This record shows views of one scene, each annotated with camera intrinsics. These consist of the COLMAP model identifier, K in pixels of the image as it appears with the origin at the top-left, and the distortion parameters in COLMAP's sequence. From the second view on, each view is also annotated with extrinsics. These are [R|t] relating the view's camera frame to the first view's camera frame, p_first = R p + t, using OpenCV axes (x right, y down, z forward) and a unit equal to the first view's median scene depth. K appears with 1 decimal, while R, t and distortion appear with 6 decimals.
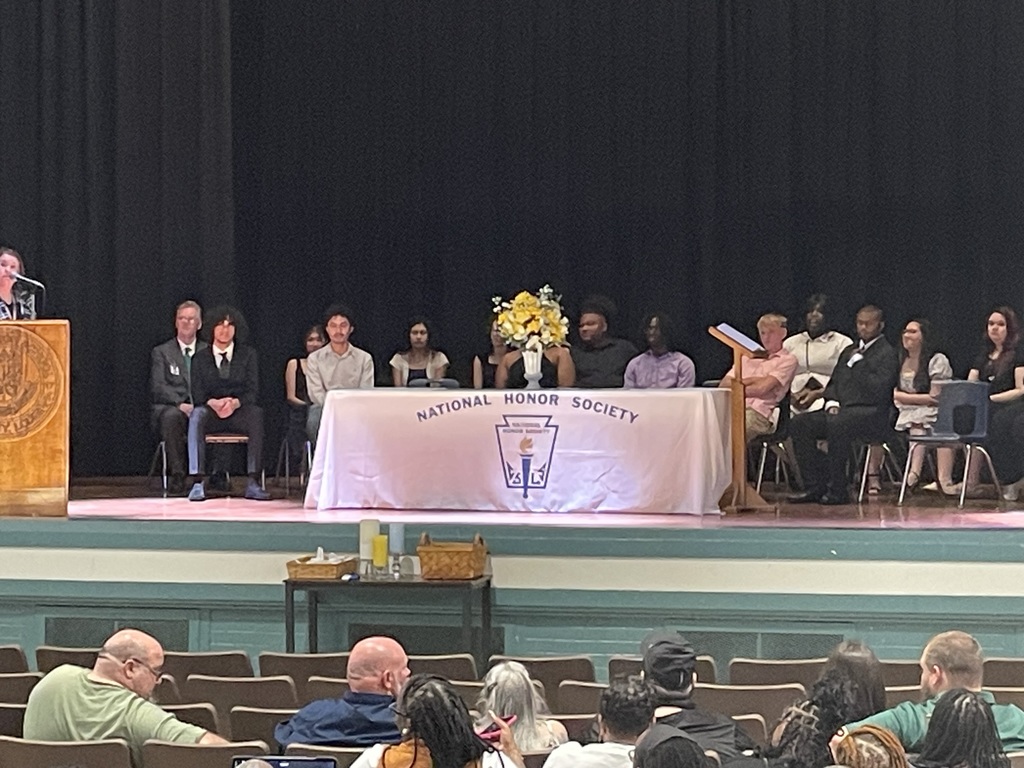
lens RADIAL K [[2958.1, 0, 511.4], [0, 2958.1, 383.7], [0, 0, 1]] dist [0.326000, 0.000000]
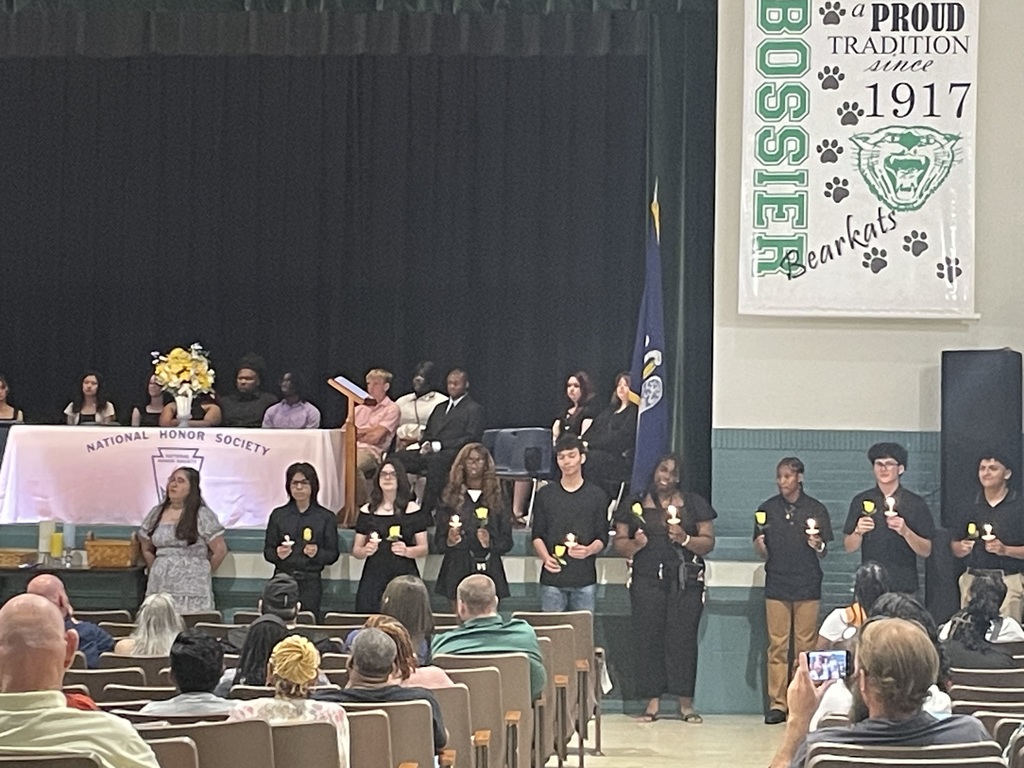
lens RADIAL K [[2855.3, 0, 512.3], [0, 2855.3, 385.3], [0, 0, 1]] dist [0.190439, 0.000000]
pose [[0.993090, 0.019257, 0.115766, 0.004862], [-0.016406, 0.999539, -0.025533, 0.012468], [-0.116204, 0.023458, 0.992948, -0.189570]]
